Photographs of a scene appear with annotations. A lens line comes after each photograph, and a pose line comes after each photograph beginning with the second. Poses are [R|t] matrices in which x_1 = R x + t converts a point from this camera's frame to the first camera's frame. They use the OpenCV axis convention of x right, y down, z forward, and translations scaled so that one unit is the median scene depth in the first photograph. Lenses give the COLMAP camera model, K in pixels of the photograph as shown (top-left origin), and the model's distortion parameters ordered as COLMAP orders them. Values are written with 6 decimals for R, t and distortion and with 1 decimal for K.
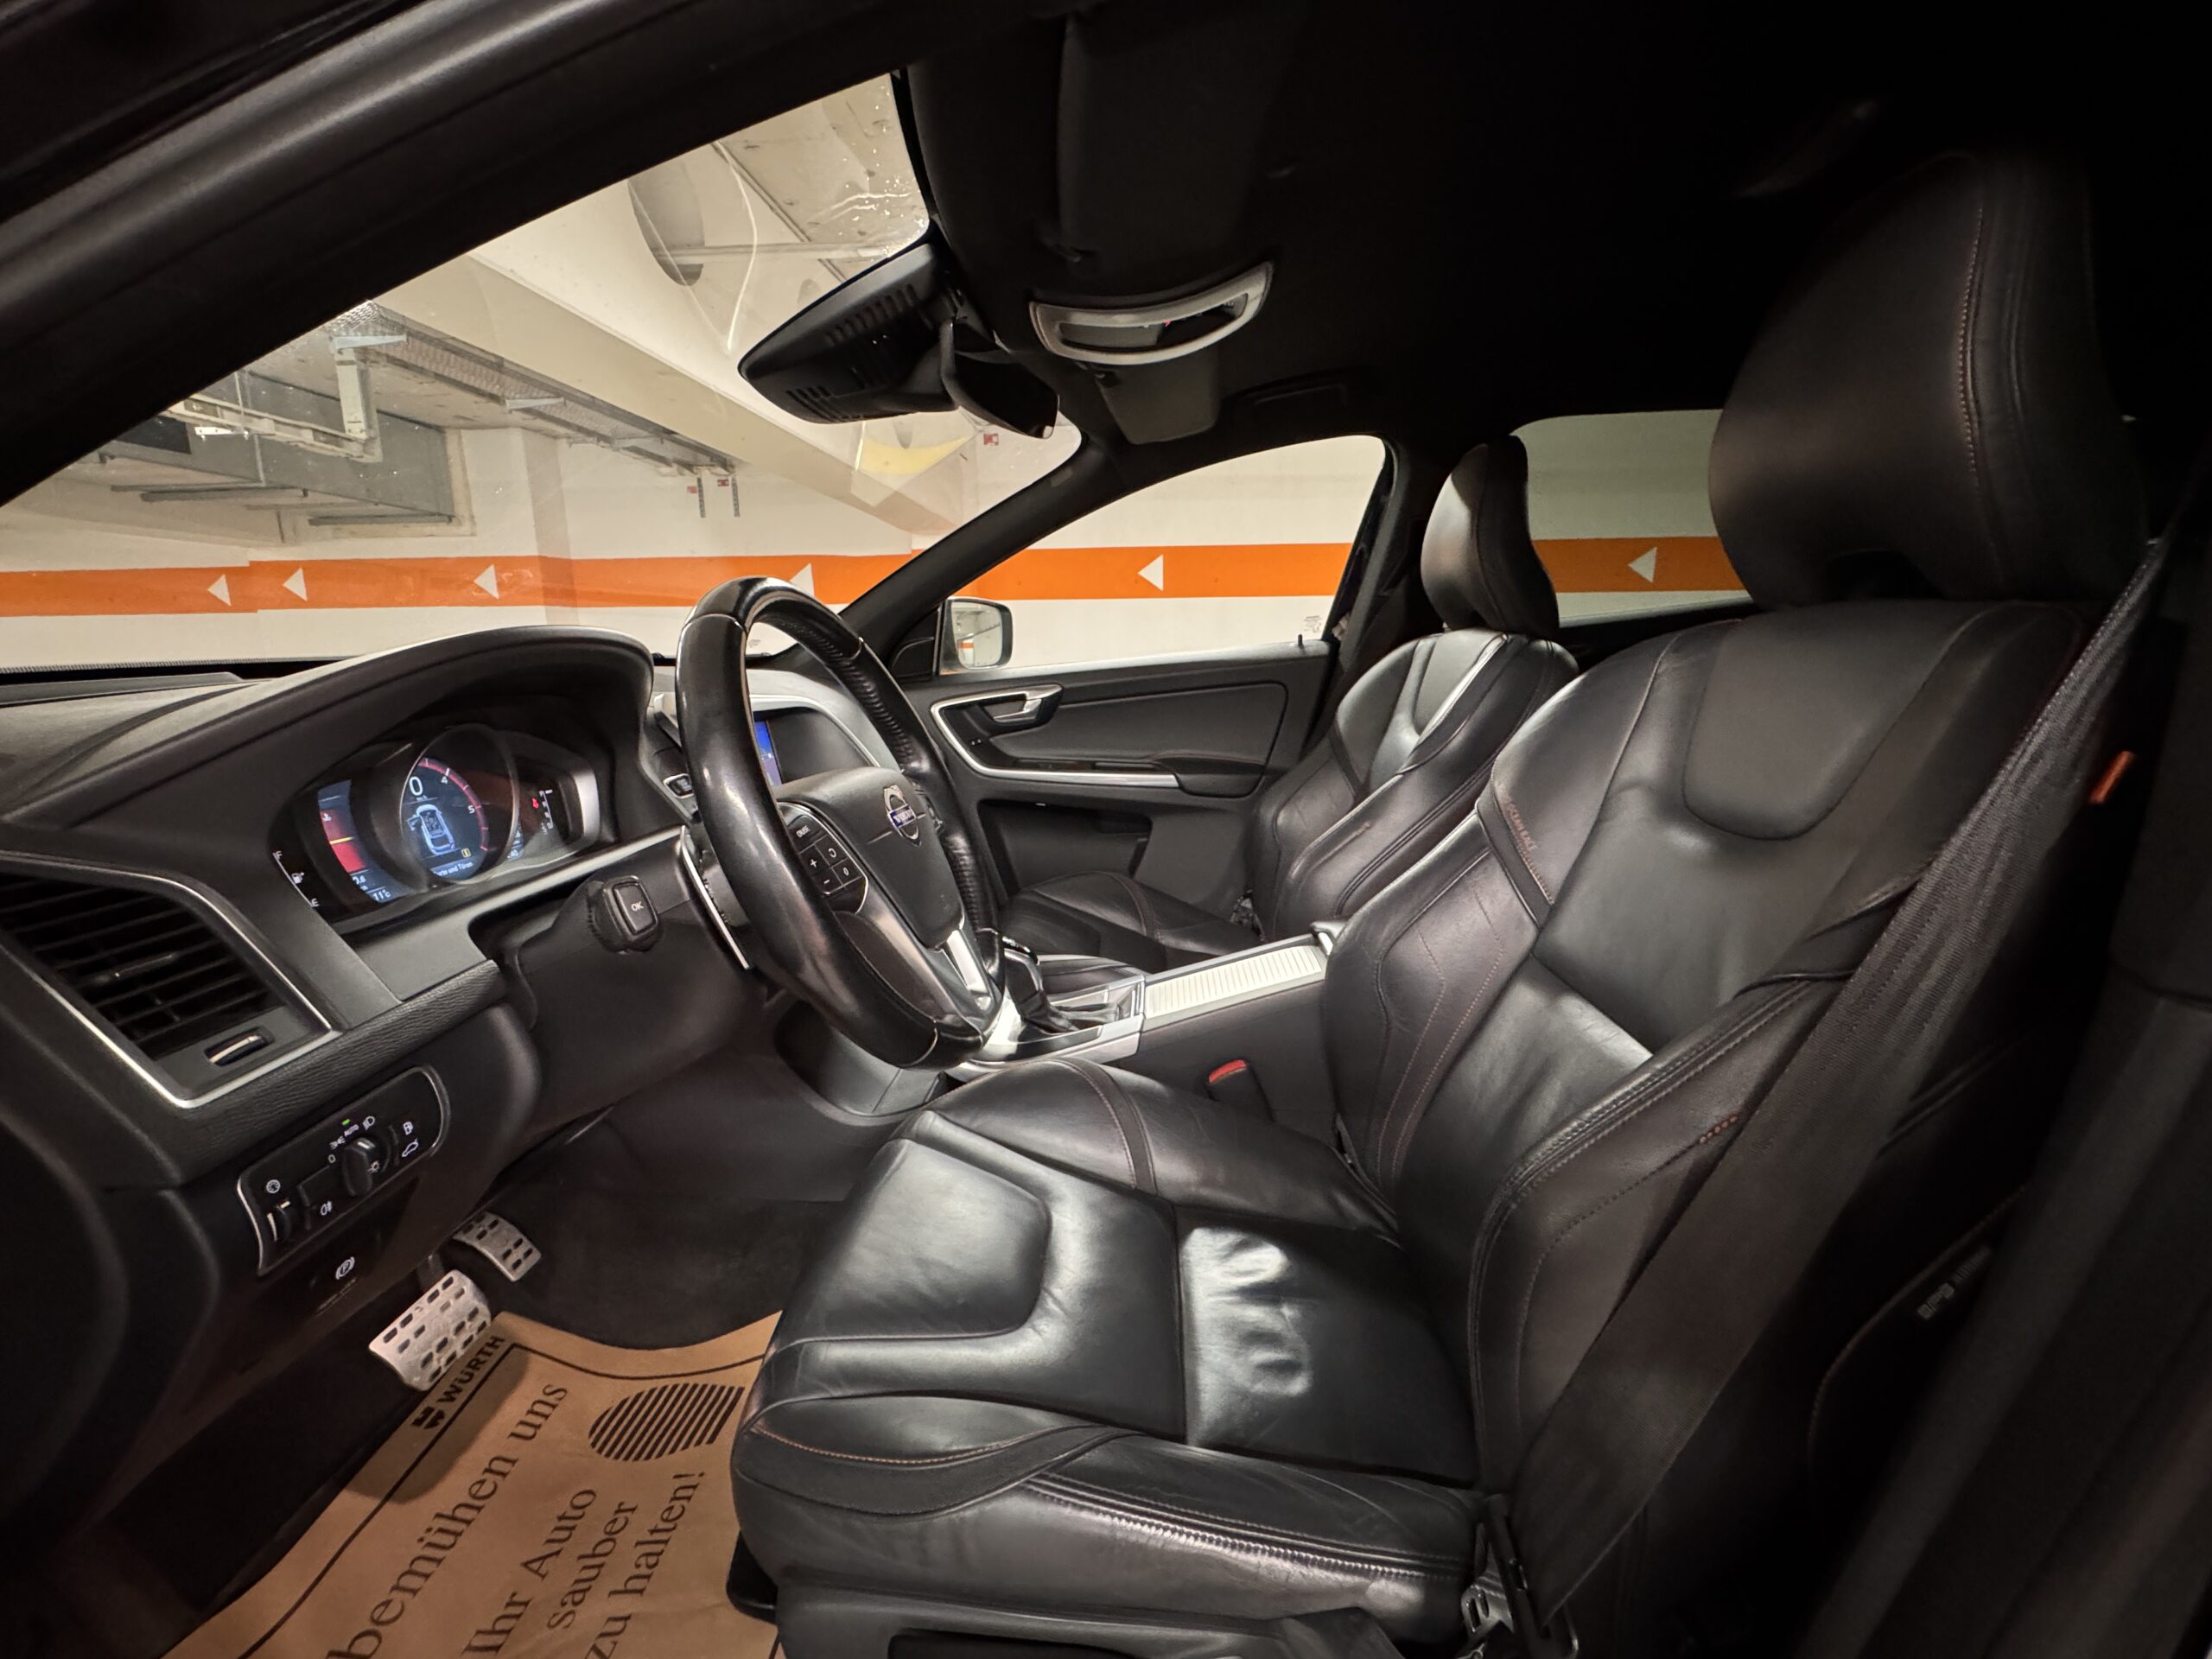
lens RADIAL K [[882.0, 0, 1110.1], [0, 882.0, 821.9], [0, 0, 1]] dist [-0.000443, -0.001125]
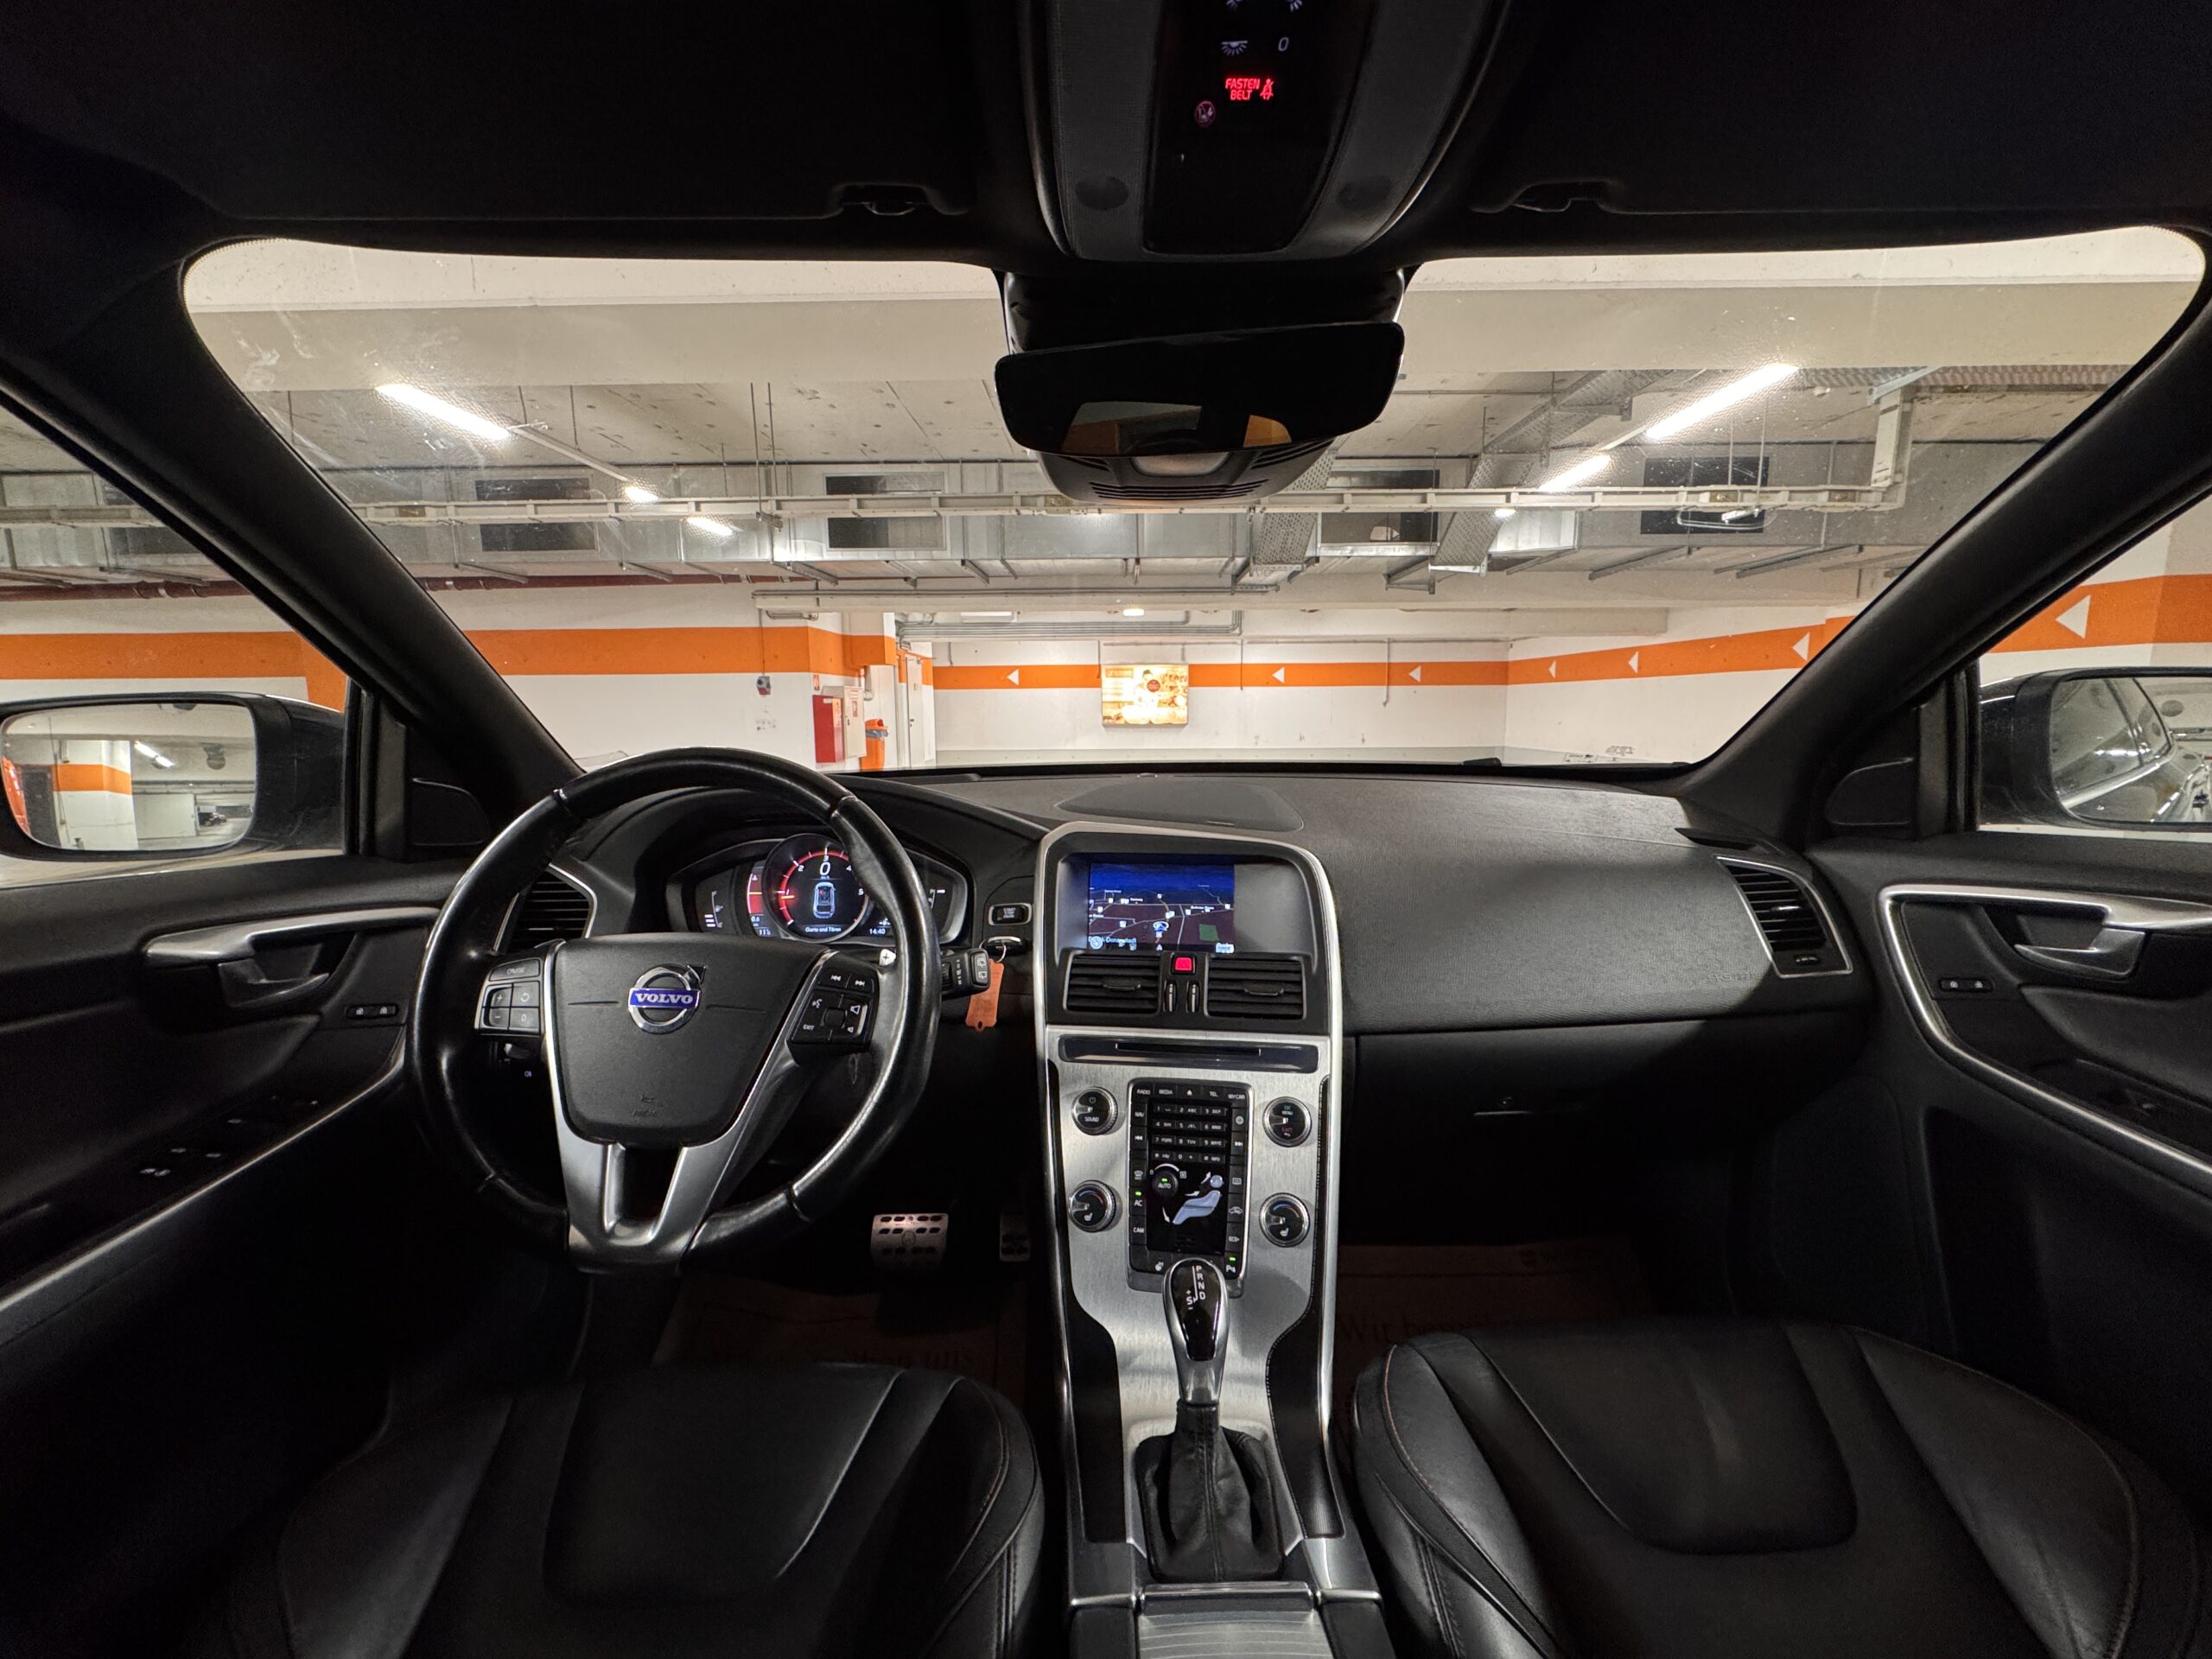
lens RADIAL K [[882.0, 0, 1107.7], [0, 882.0, 829.3], [0, 0, 1]] dist [-0.000443, -0.001125]
pose [[0.063462, 0.145047, -0.987387, 0.128694], [-0.184086, 0.974106, 0.131264, -0.071639], [0.980859, 0.173434, 0.088520, 0.244936]]
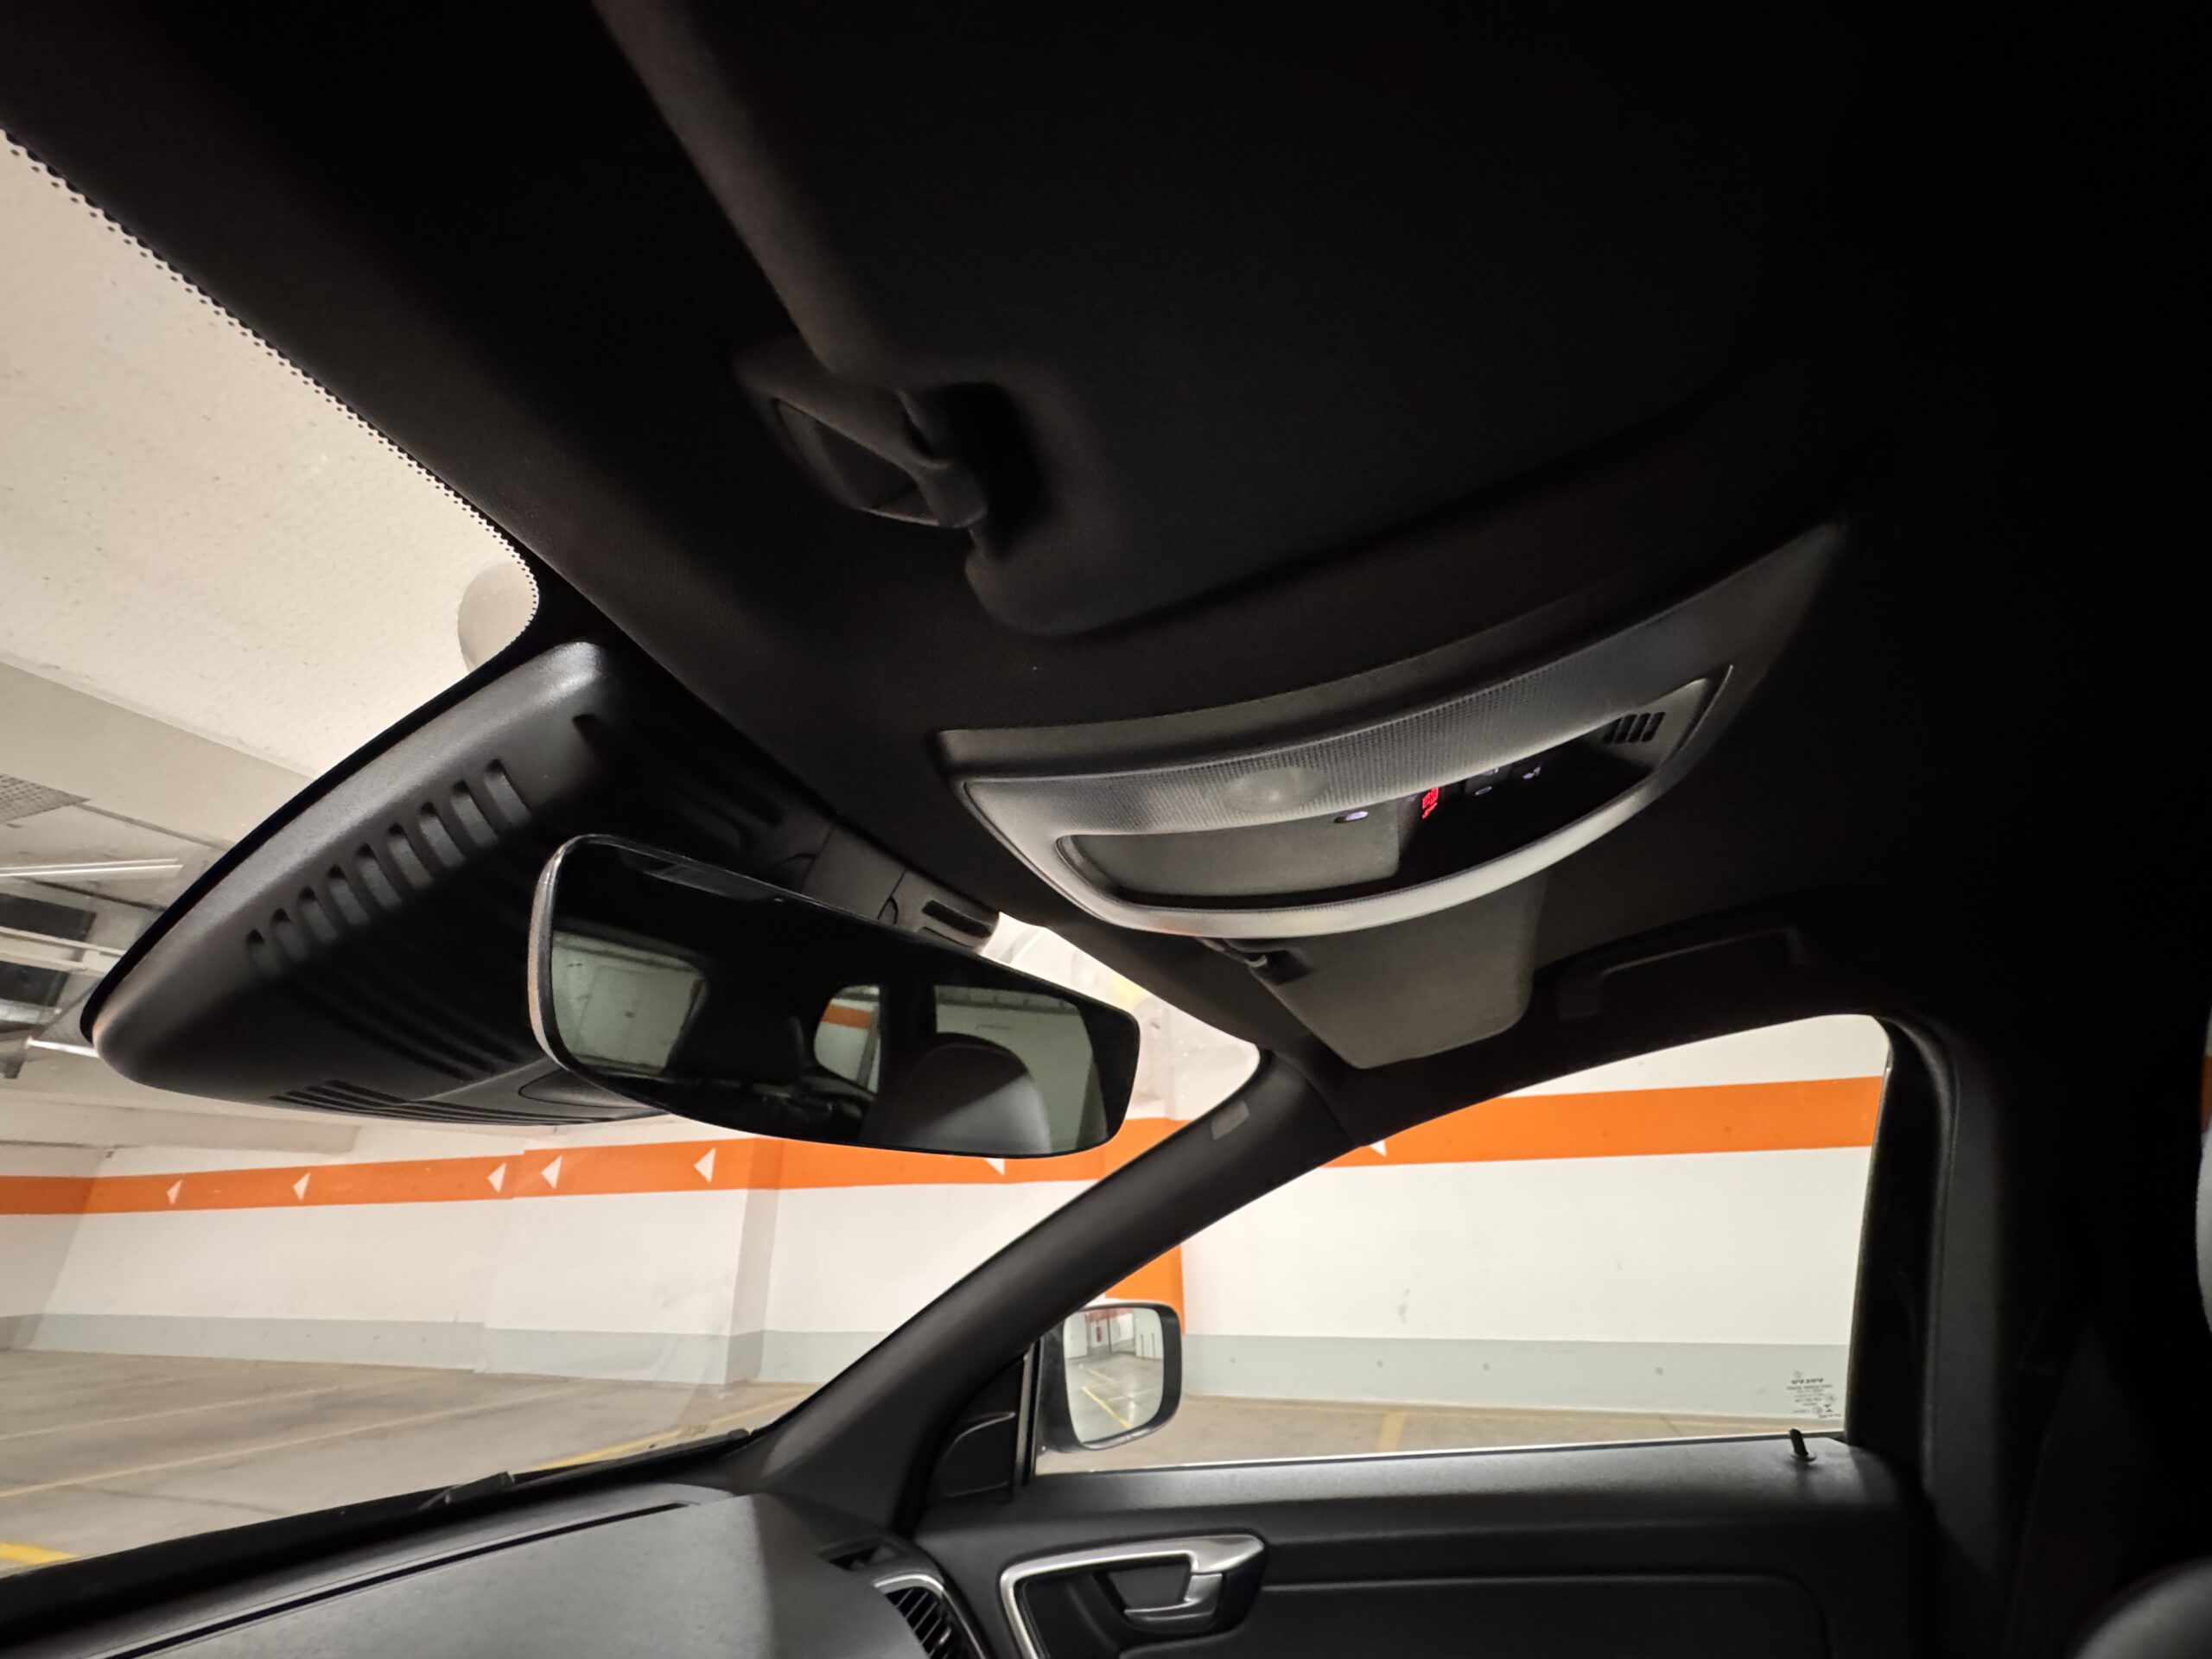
lens RADIAL K [[882.0, 0, 1104.7], [0, 882.0, 829.0], [0, 0, 1]] dist [-0.000443, -0.001125]
pose [[0.970025, -0.106675, -0.218339, 0.003392], [-0.034424, 0.829114, -0.558019, -0.097610], [0.240555, 0.548809, 0.800589, 0.186819]]
